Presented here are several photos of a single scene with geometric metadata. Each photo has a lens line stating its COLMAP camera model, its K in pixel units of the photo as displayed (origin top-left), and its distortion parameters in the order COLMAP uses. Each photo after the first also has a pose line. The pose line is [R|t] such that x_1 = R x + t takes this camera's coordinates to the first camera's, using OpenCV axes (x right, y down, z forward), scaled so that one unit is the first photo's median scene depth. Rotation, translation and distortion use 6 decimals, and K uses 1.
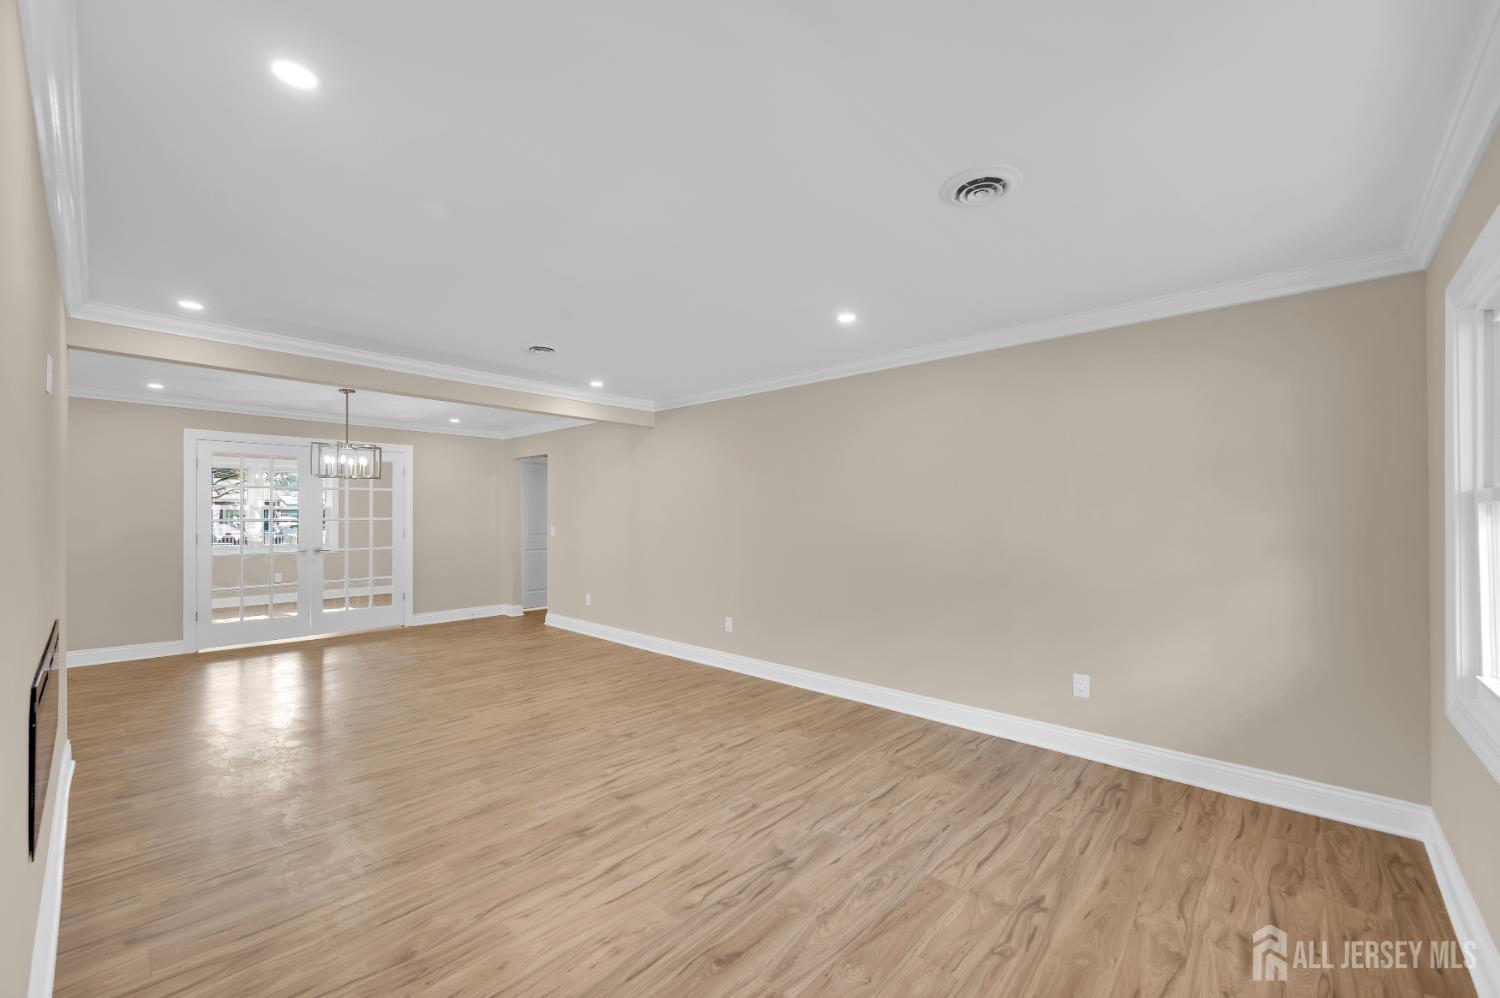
lens RADIAL K [[608.3, 0, 746.0], [0, 608.3, 494.4], [0, 0, 1]] dist [0.010575, -0.000251]
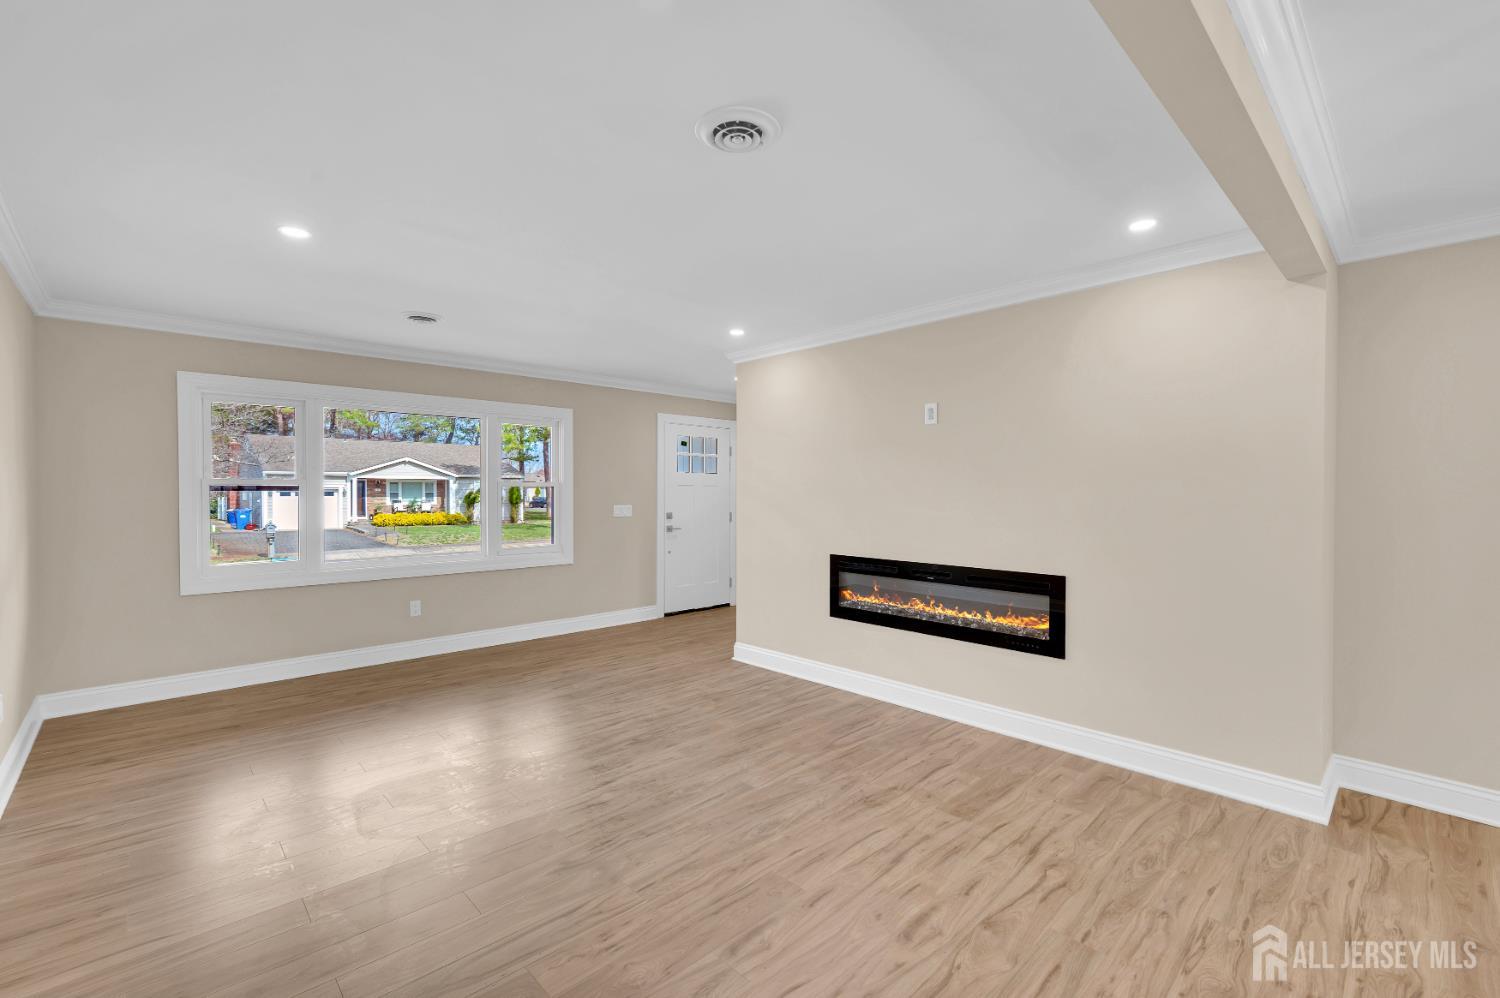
lens RADIAL K [[637.8, 0, 750.0], [0, 637.8, 499.0], [0, 0, 1]] dist [-0.002101, -0.000051]
pose [[-0.998416, -0.005935, 0.055944, -0.368929], [-0.007656, 0.999502, -0.030608, 0.058676], [-0.055735, -0.030988, -0.997965, 1.491464]]
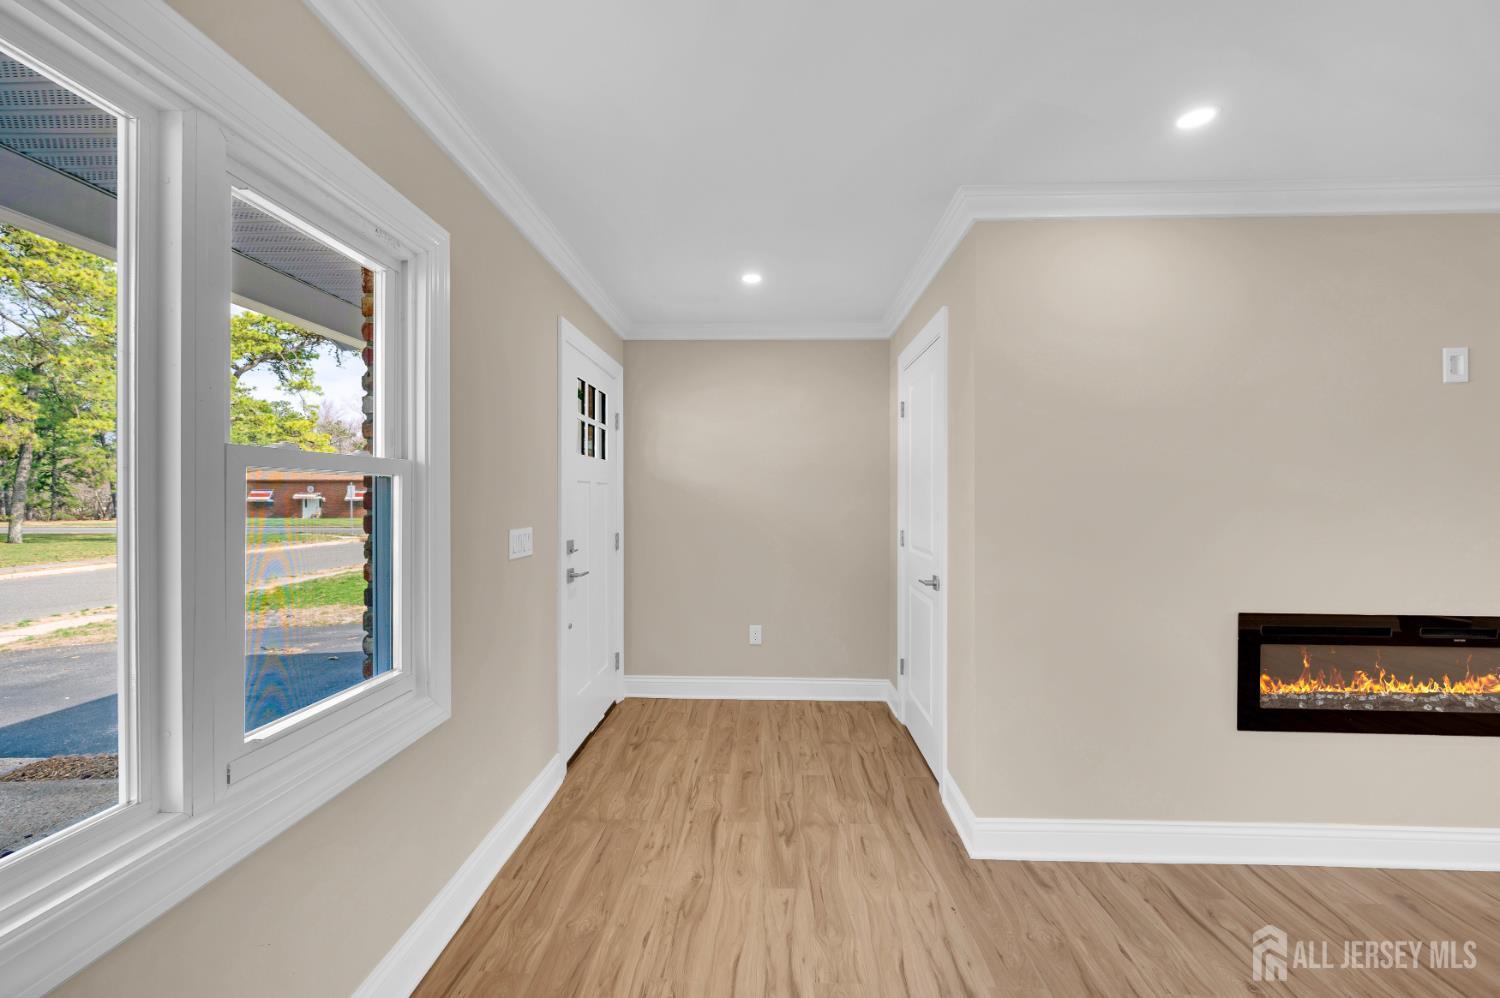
lens RADIAL K [[629.6, 0, 750.0], [0, 629.6, 499.0], [0, 0, 1]] dist [0.001210, 0.000325]
pose [[-0.749146, -0.004215, -0.662392, 0.272774], [0.018367, 0.999463, -0.027132, 0.021218], [0.662150, -0.032492, -0.748666, 0.522709]]
